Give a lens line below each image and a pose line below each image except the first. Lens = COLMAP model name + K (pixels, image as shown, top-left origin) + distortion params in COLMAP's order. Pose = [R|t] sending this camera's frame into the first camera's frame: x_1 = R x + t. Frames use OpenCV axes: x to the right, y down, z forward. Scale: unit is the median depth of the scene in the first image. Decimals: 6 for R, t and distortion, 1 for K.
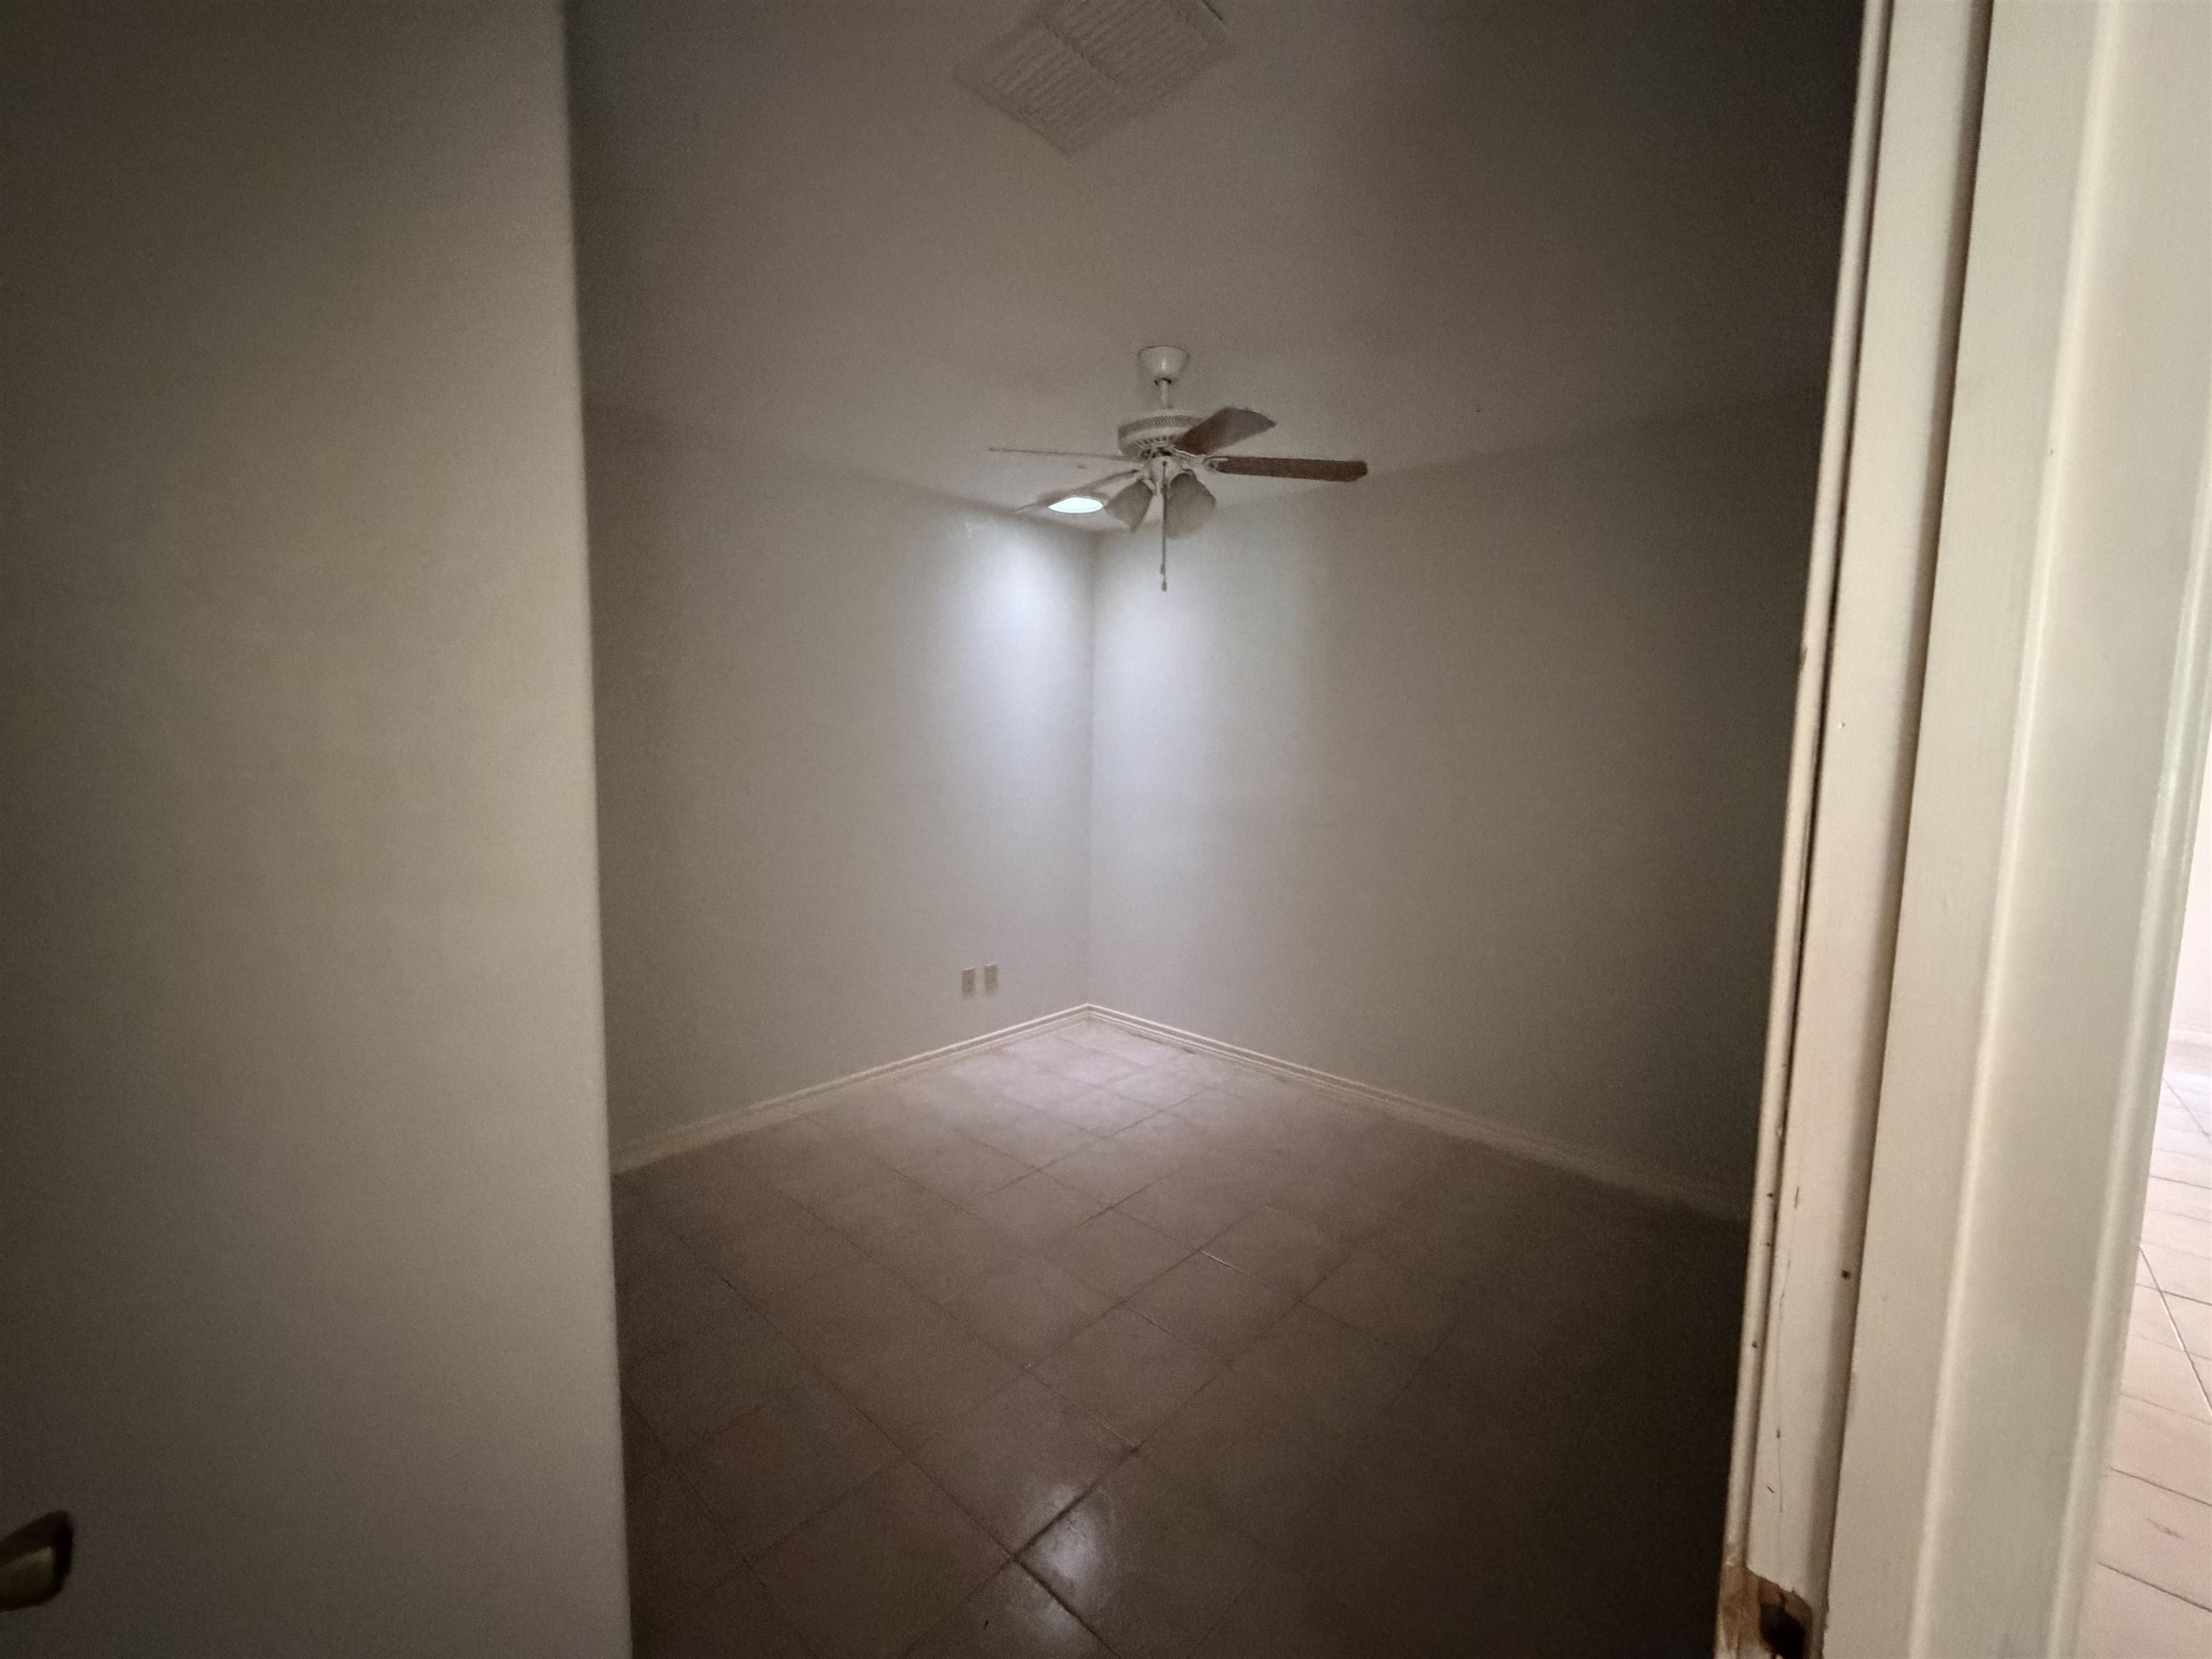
lens RADIAL K [[881.1, 0, 1104.2], [0, 881.1, 831.8], [0, 0, 1]] dist [0.000017, -0.000096]
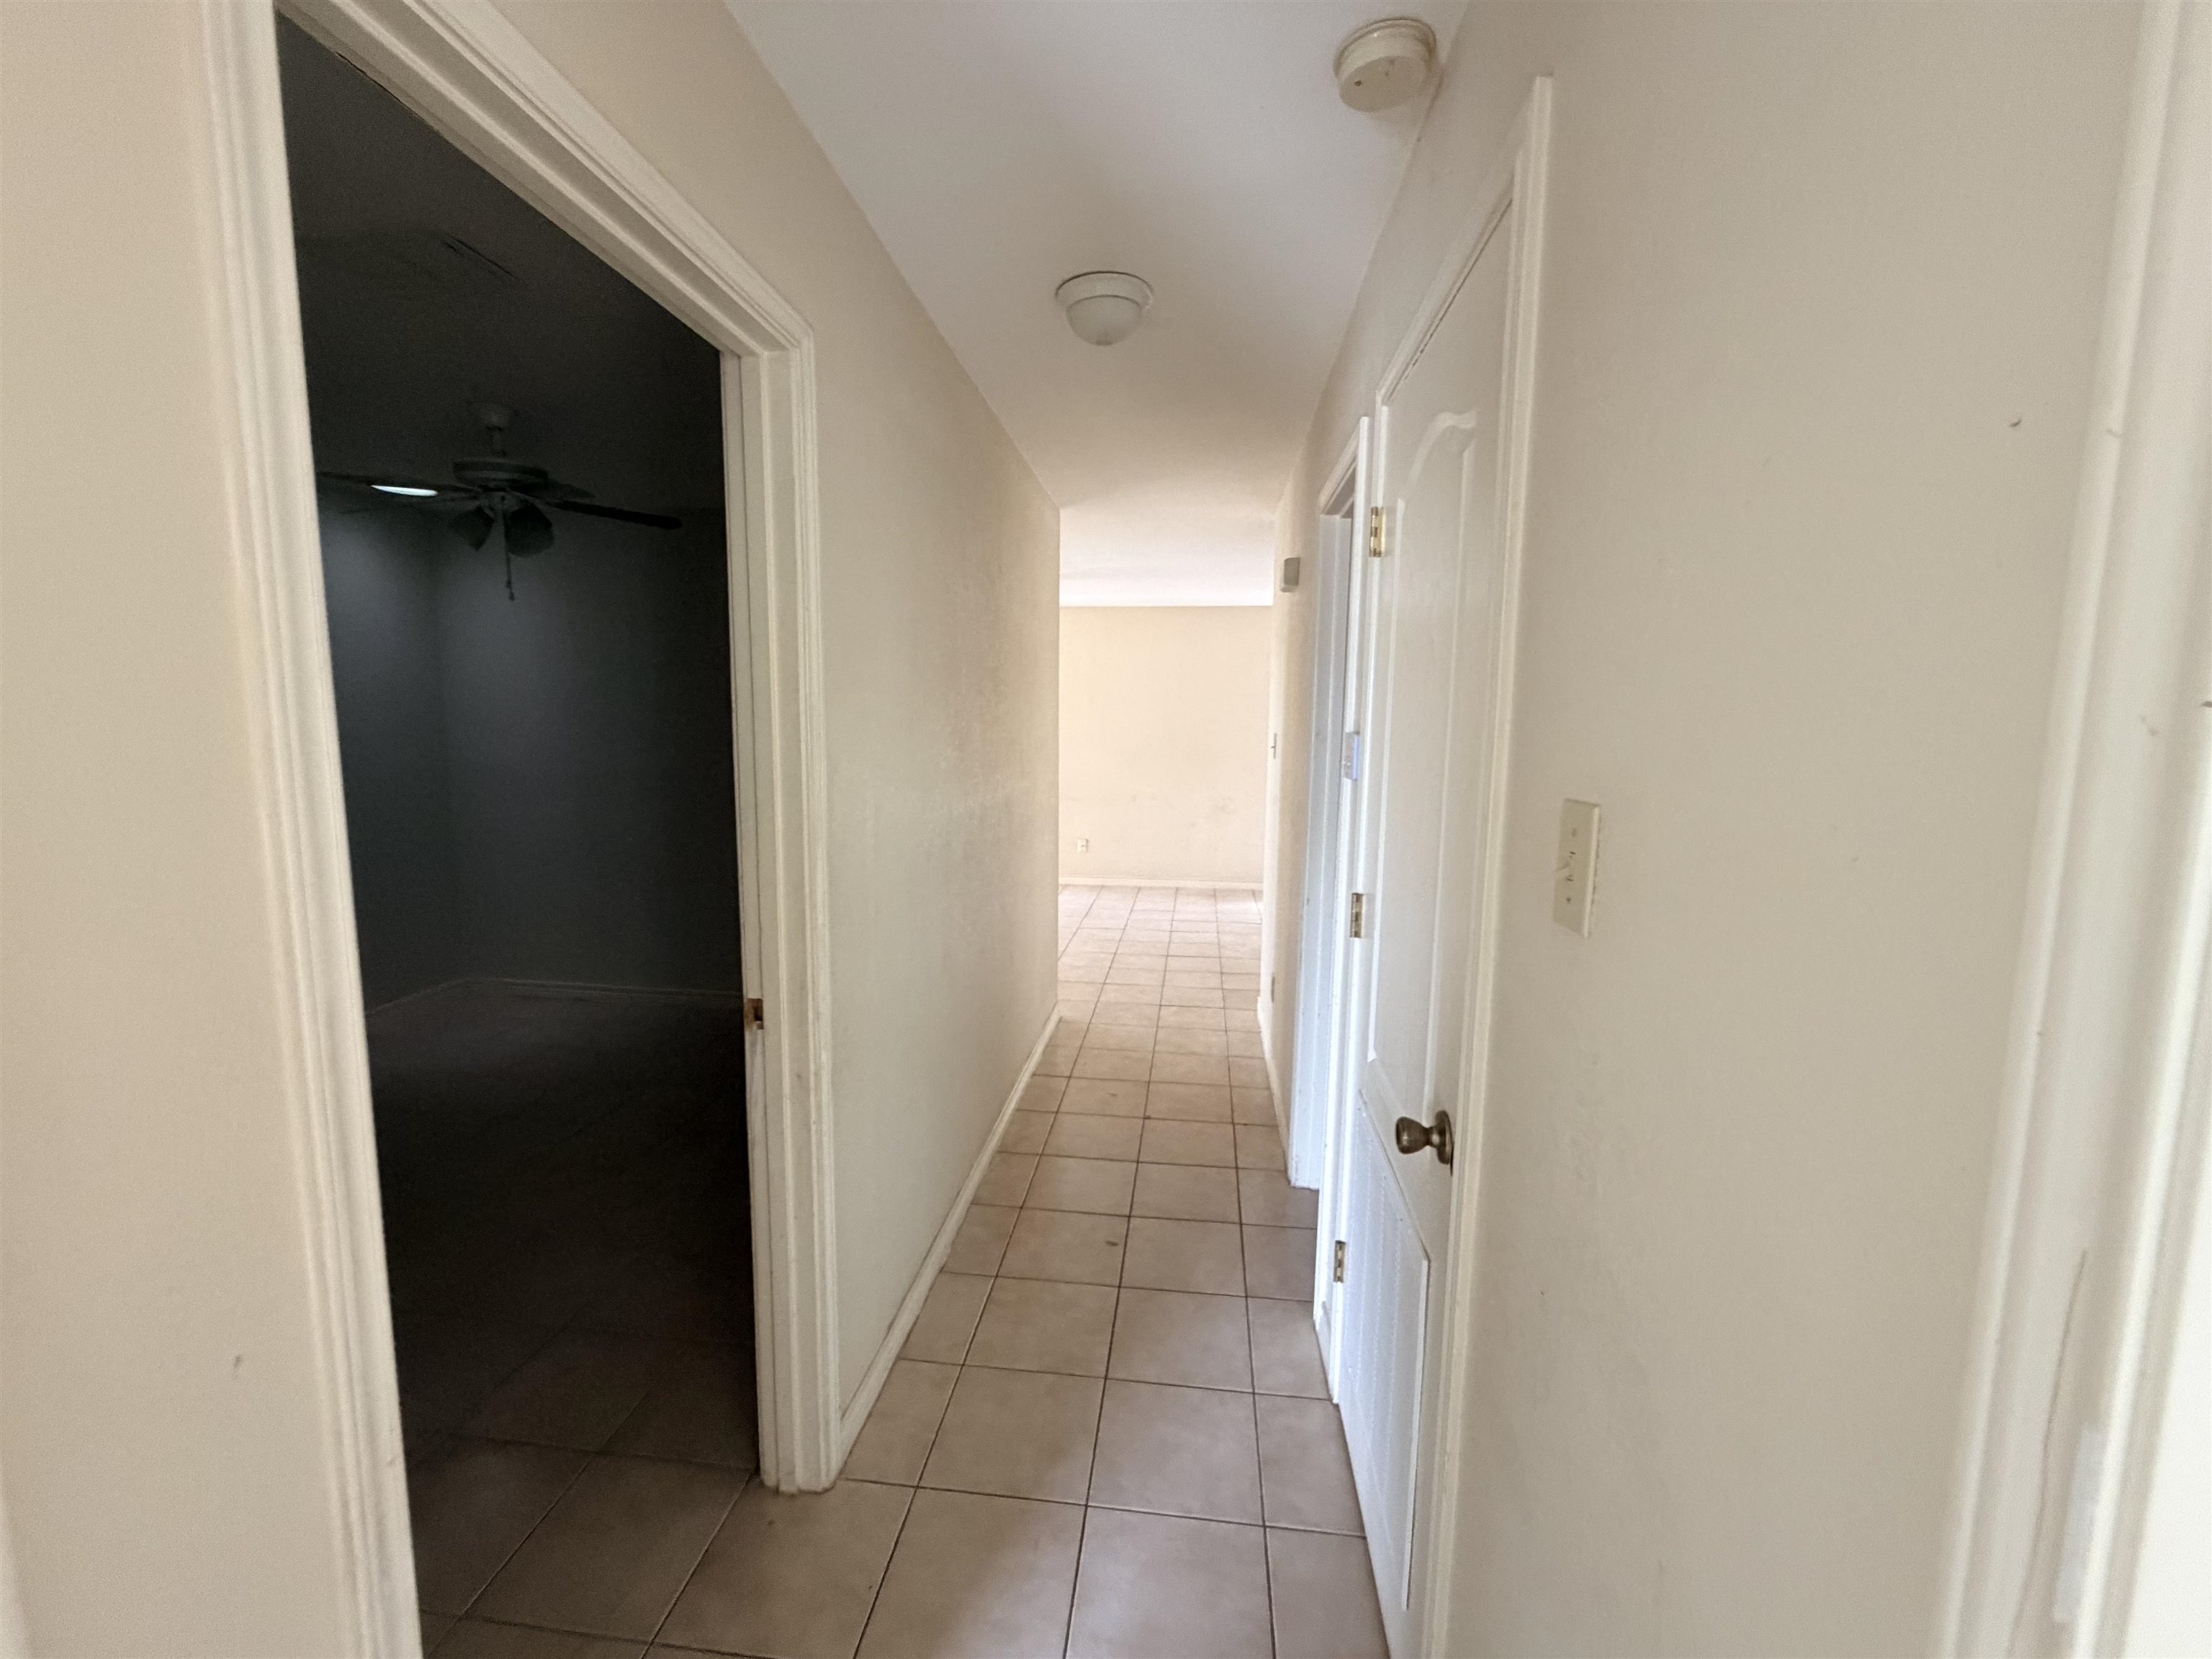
lens RADIAL K [[881.1, 0, 1104.5], [0, 881.1, 827.3], [0, 0, 1]] dist [0.000017, -0.000096]
pose [[0.806238, -0.076228, 0.586659, -0.010929], [0.058159, 0.997073, 0.049628, 0.030792], [-0.588725, -0.005893, 0.808312, -0.499277]]
